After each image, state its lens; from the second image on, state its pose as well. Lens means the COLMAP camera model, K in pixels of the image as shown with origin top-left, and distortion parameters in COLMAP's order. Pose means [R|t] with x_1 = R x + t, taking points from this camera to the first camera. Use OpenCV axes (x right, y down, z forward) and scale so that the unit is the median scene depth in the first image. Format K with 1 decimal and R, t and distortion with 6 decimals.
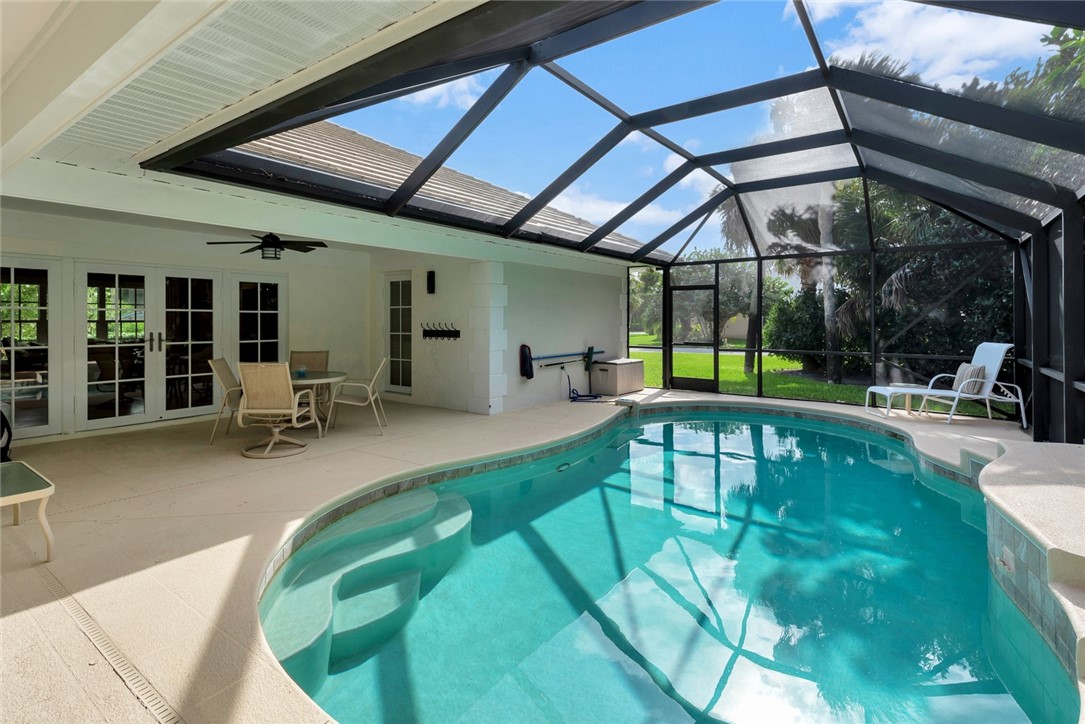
lens RADIAL K [[535.5, 0, 505.1], [0, 535.5, 315.9], [0, 0, 1]] dist [0.003725, -0.000565]
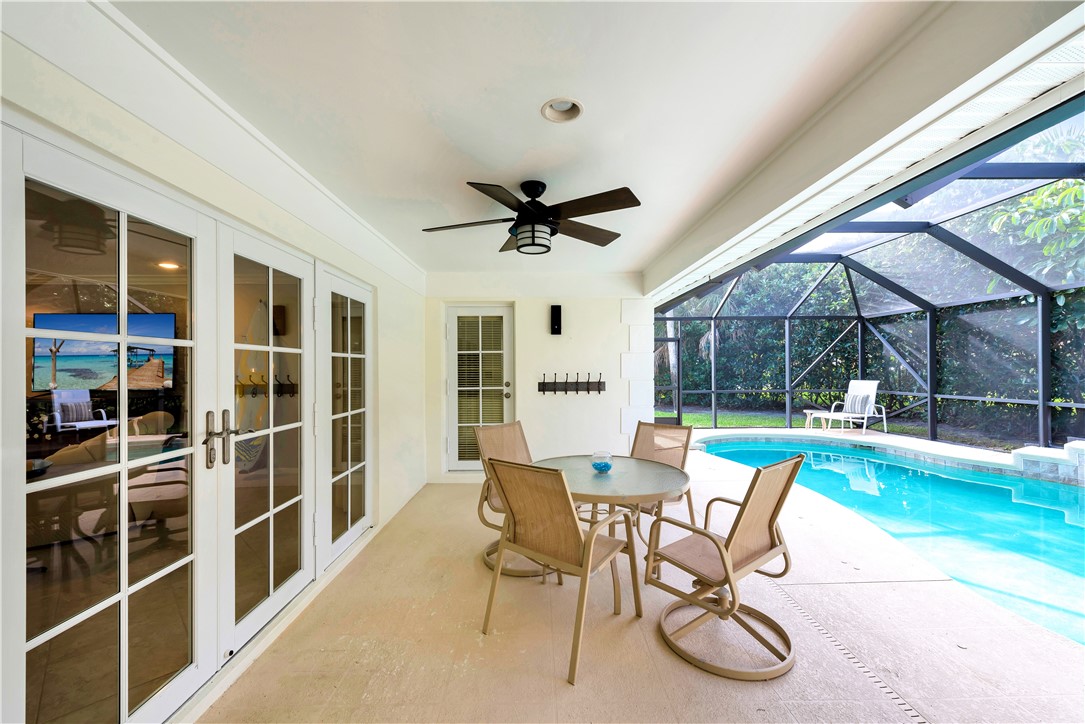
lens RADIAL K [[430.8, 0, 547.9], [0, 430.8, 373.6], [0, 0, 1]] dist [0.013357, -0.004197]
pose [[0.772807, -0.014813, 0.634468, -0.543003], [0.003678, 0.999815, 0.018863, 0.002185], [-0.634631, -0.012243, 0.772719, 0.535645]]
